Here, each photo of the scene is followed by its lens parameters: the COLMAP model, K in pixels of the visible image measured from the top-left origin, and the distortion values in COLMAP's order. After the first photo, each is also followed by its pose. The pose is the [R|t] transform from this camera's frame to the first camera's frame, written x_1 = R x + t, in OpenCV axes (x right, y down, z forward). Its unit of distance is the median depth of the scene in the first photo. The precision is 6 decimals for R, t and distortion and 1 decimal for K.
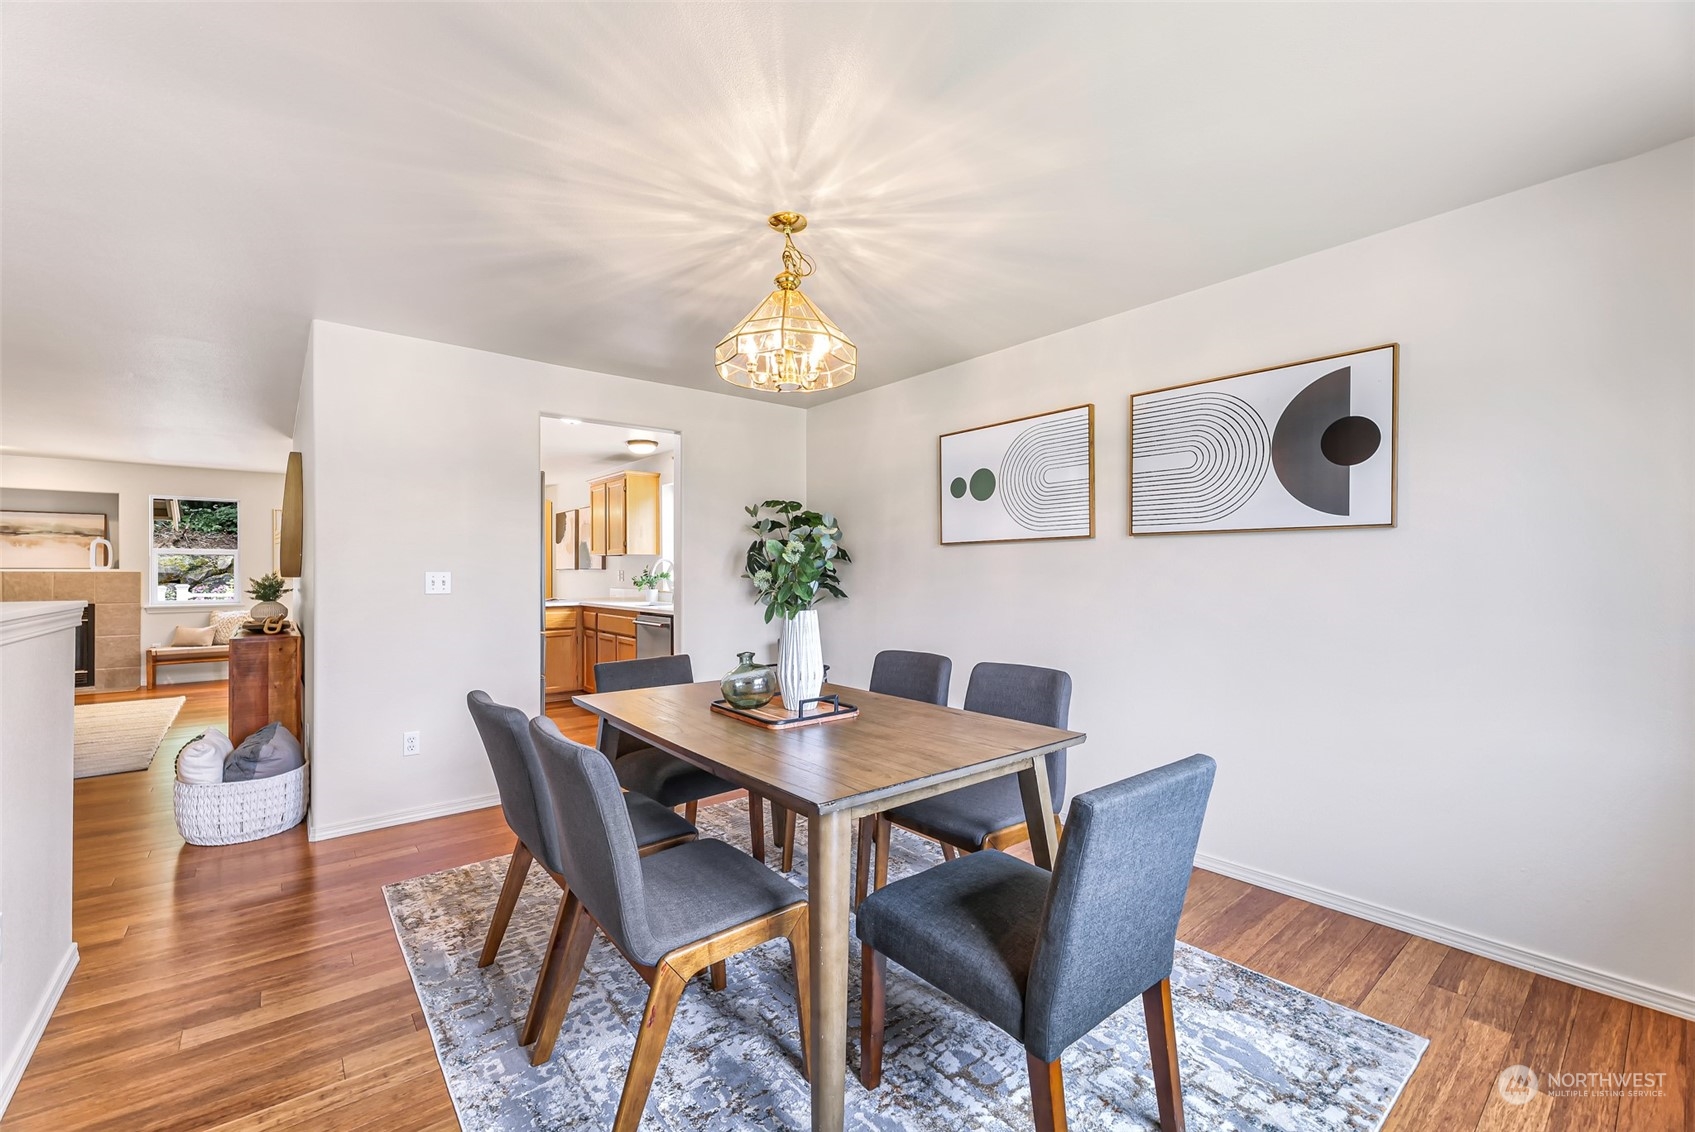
lens RADIAL K [[702.7, 0, 841.5], [0, 702.7, 572.3], [0, 0, 1]] dist [0.008674, -0.000281]
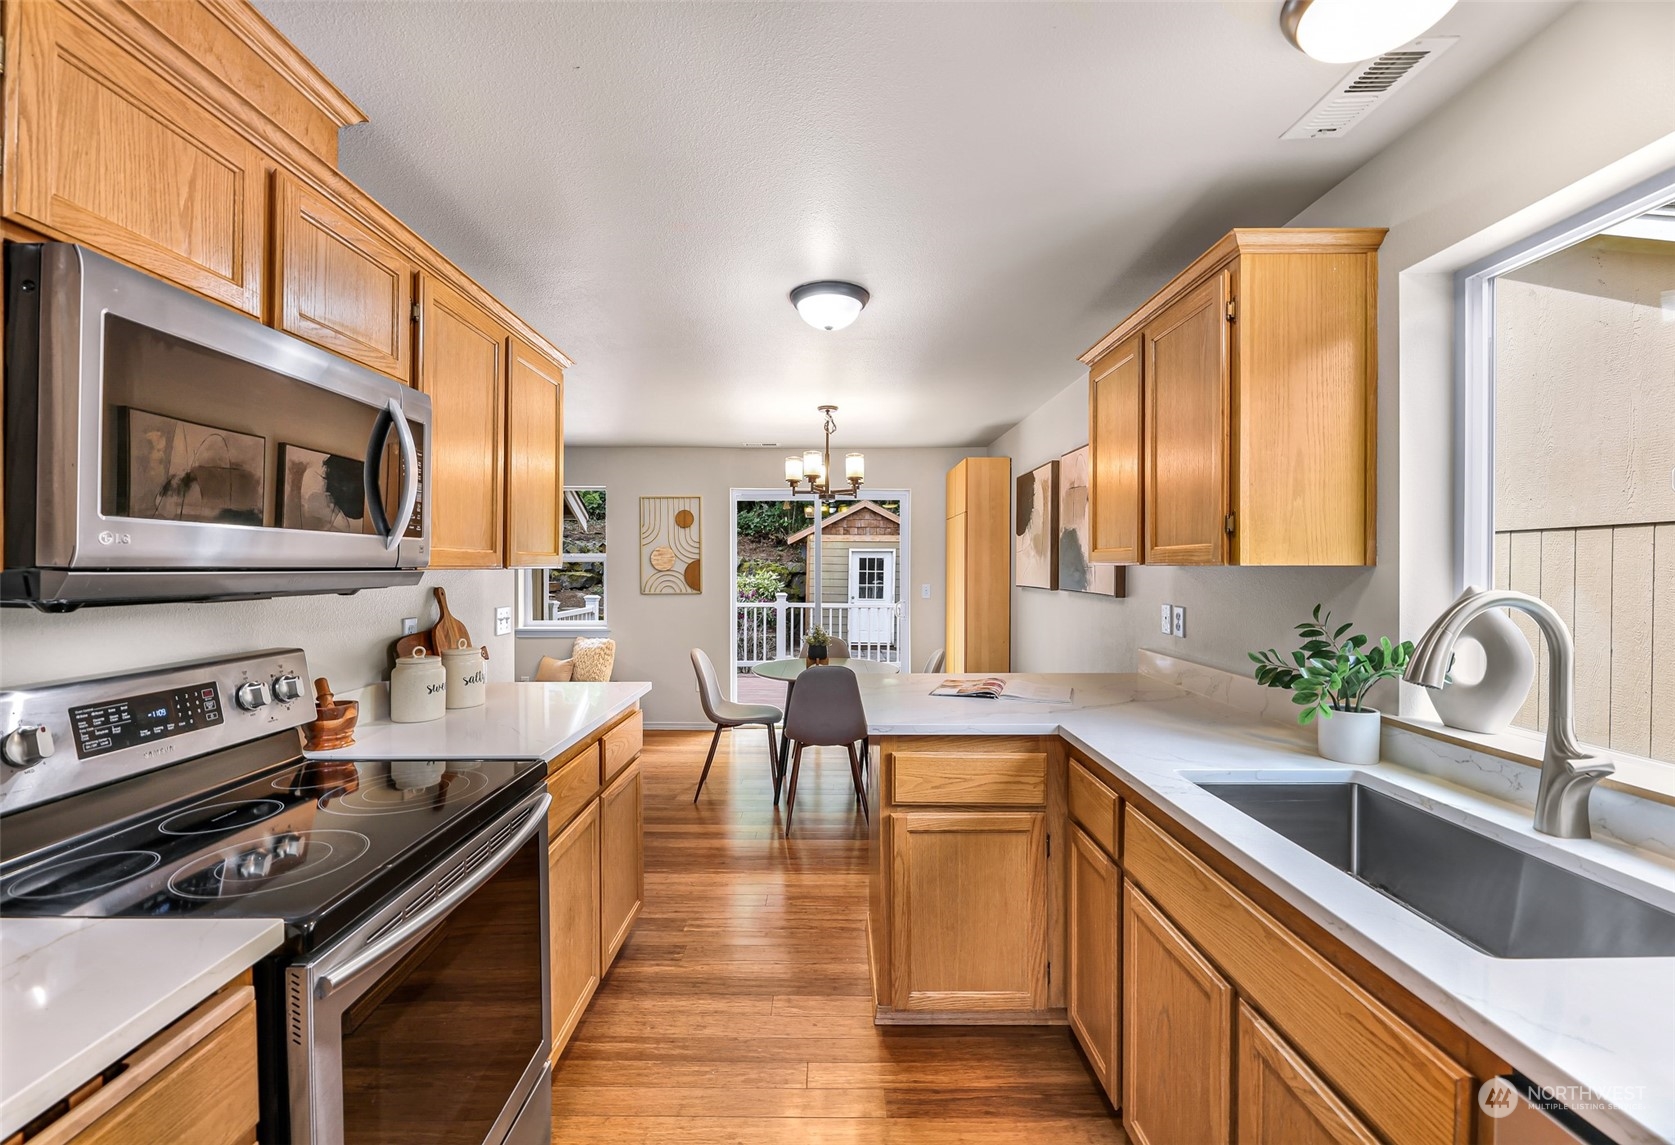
lens RADIAL K [[691.8, 0, 841.7], [0, 691.8, 565.4], [0, 0, 1]] dist [0.010772, 0.000069]
pose [[0.783582, 0.003056, -0.621280, -0.231414], [-0.004391, 0.999990, -0.000619, -0.021989], [0.621272, 0.003213, 0.783588, 0.631490]]
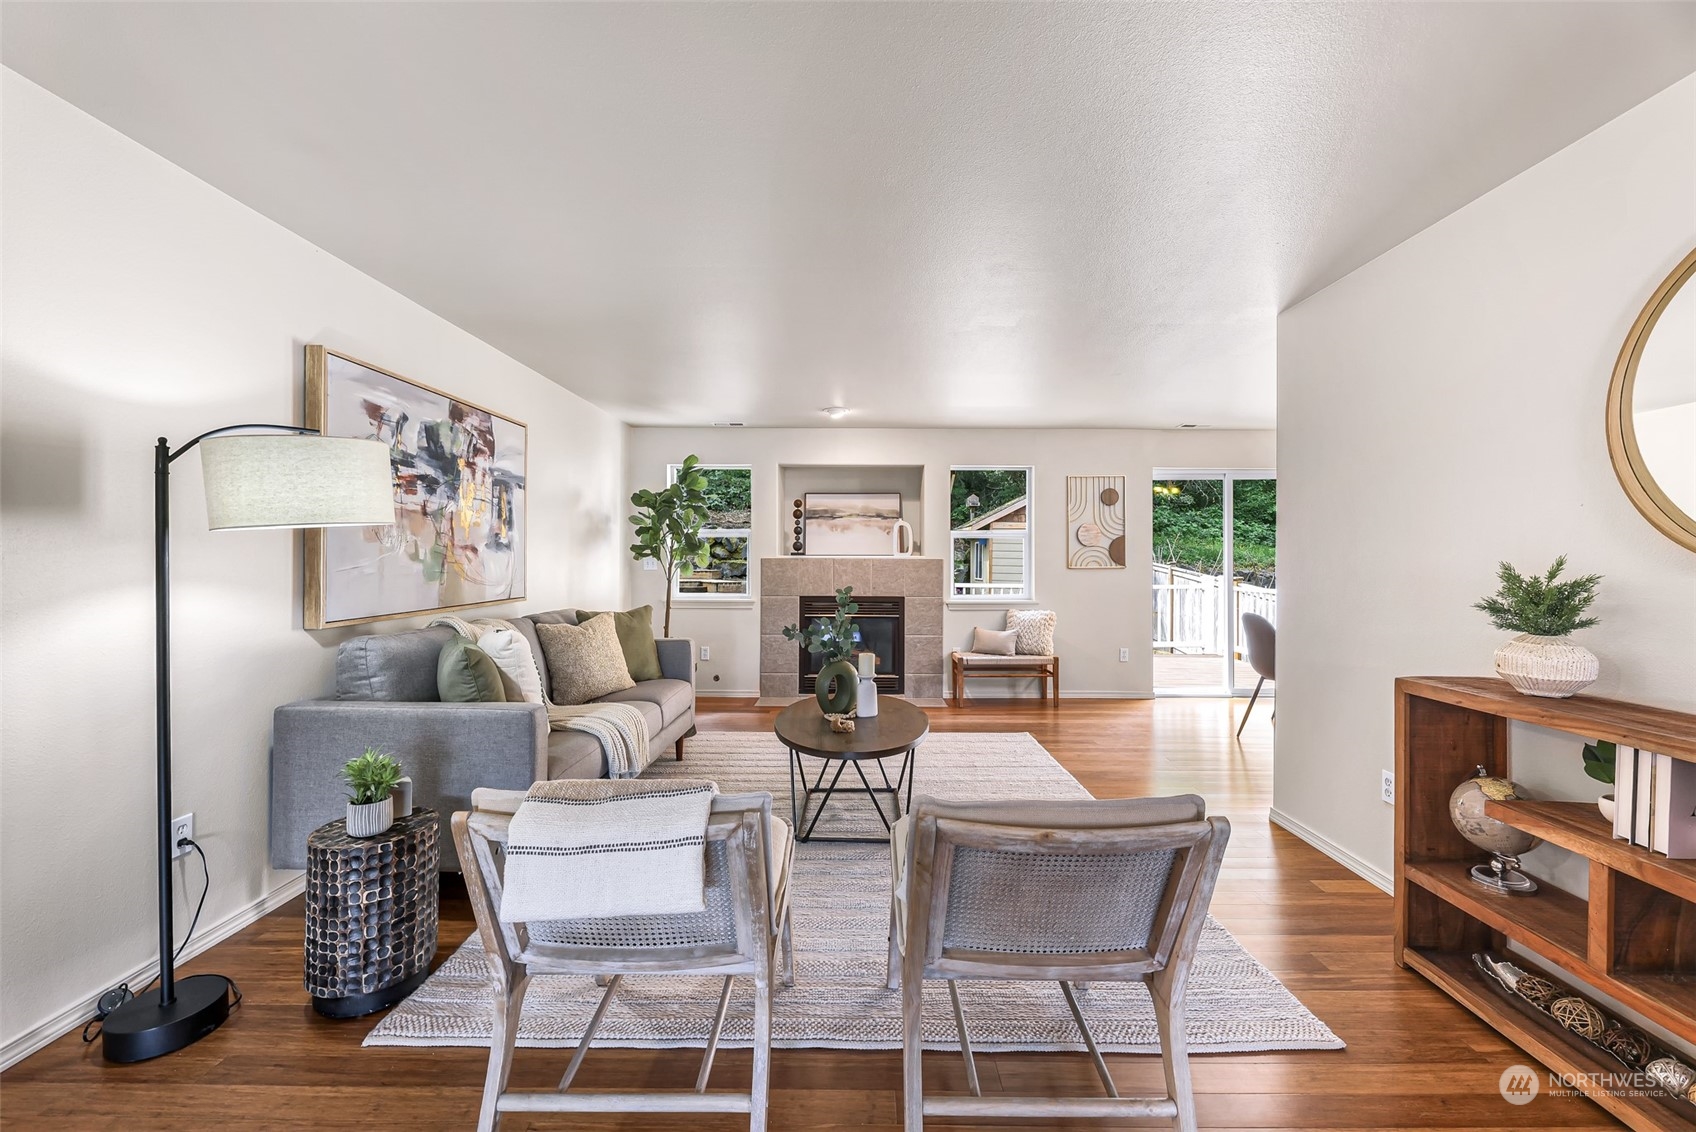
lens RADIAL K [[696.8, 0, 850.7], [0, 696.8, 558.5], [0, 0, 1]] dist [-0.002280, -0.001026]
pose [[0.775646, -0.000815, -0.631168, -0.563288], [-0.000668, 0.999998, -0.002111, 0.000448], [0.631168, 0.002059, 0.775643, 0.307293]]
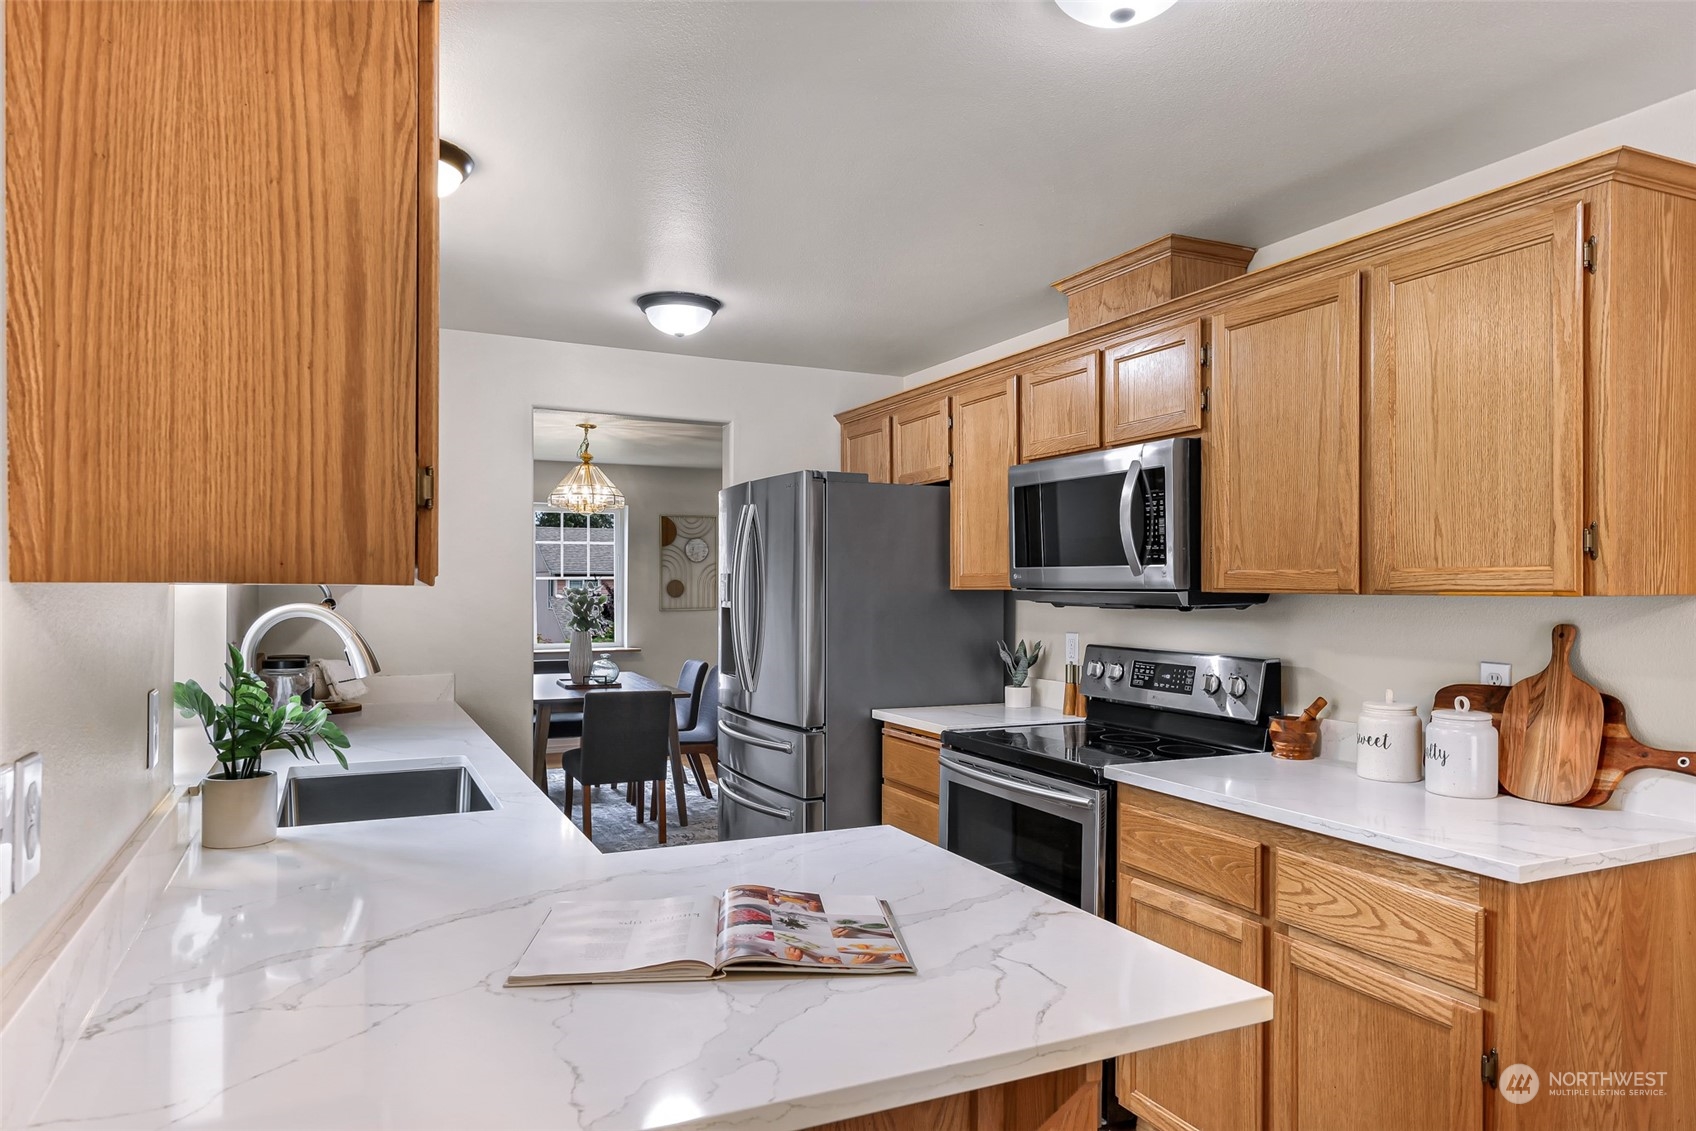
lens RADIAL K [[1066.8, 0, 845.3], [0, 1066.8, 586.1], [0, 0, 1]] dist [0.003657, 0.000622]
pose [[-0.971483, -0.005360, 0.237047, -0.442869], [-0.005148, 0.999986, 0.001514, -0.022479], [-0.237052, 0.000250, -0.971497, 1.118100]]
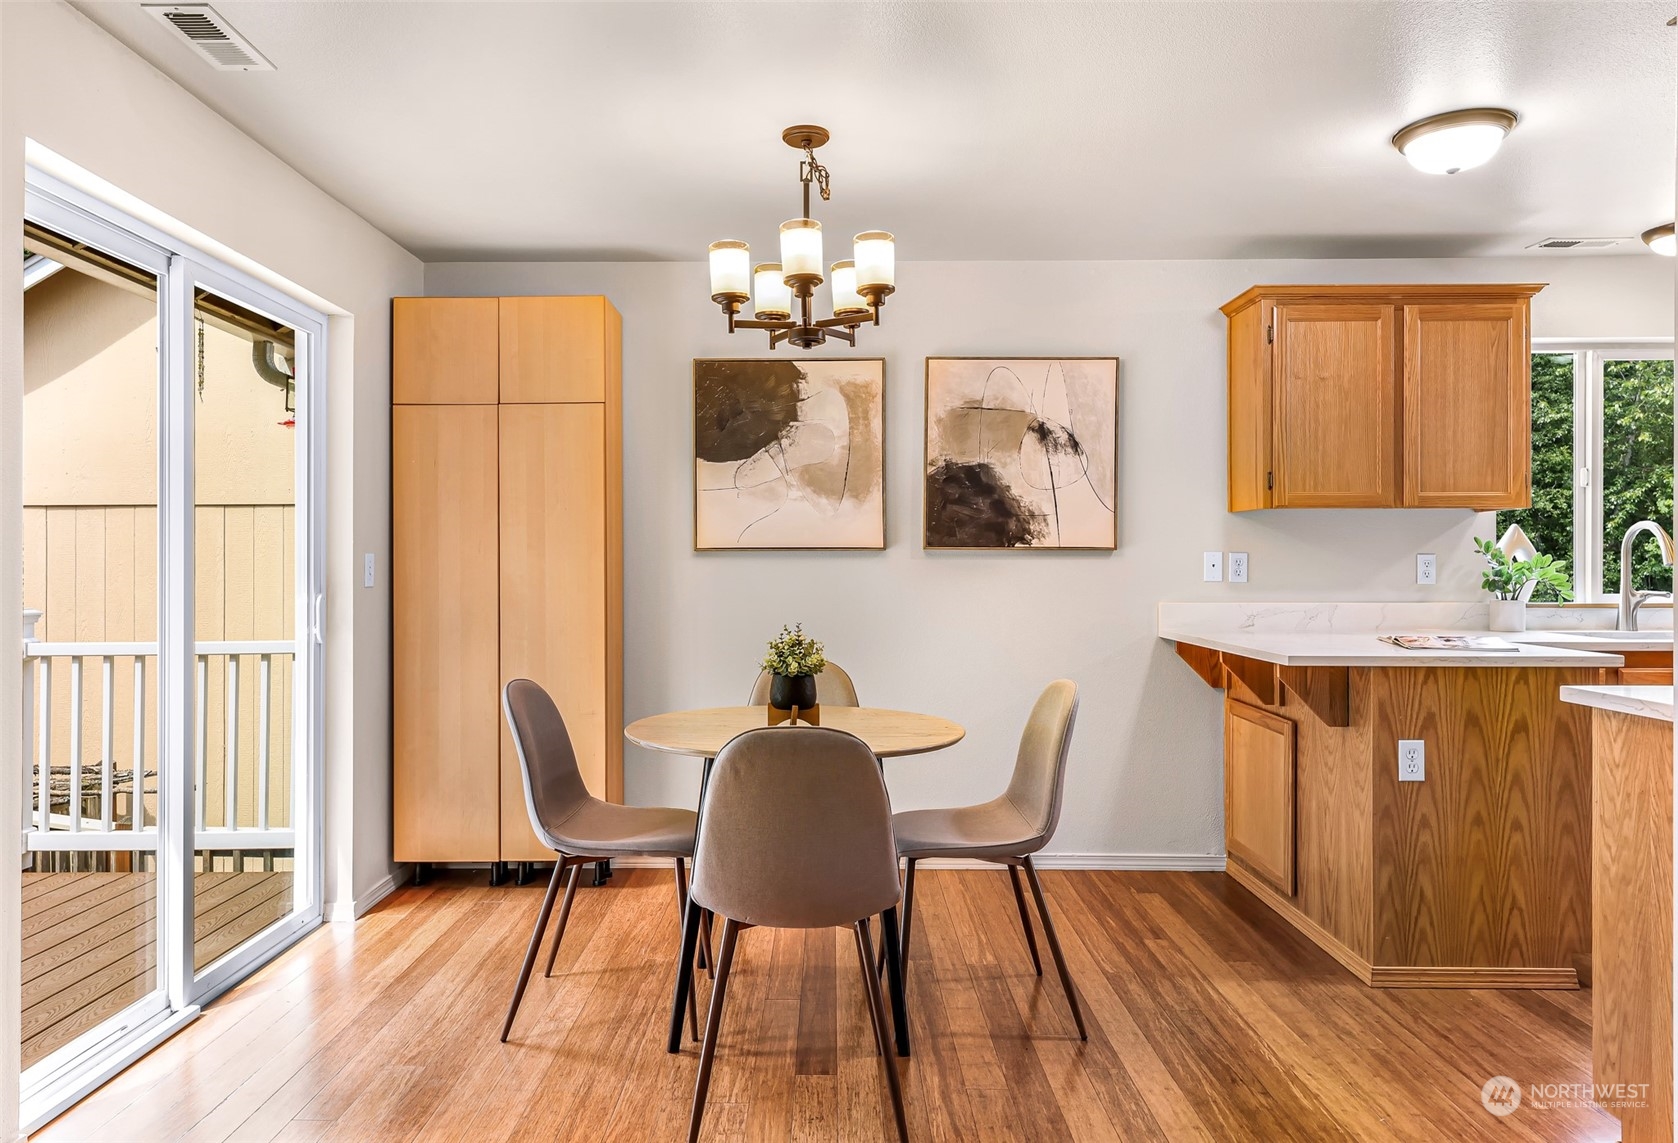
lens RADIAL K [[1094.1, 0, 813.9], [0, 1094.1, 557.1], [0, 0, 1]] dist [0.006761, -0.000117]
pose [[0.643445, 0.003048, 0.765486, -0.902054], [0.000551, 0.999990, -0.004445, 0.004270], [-0.765492, 0.003282, 0.643437, 0.814495]]
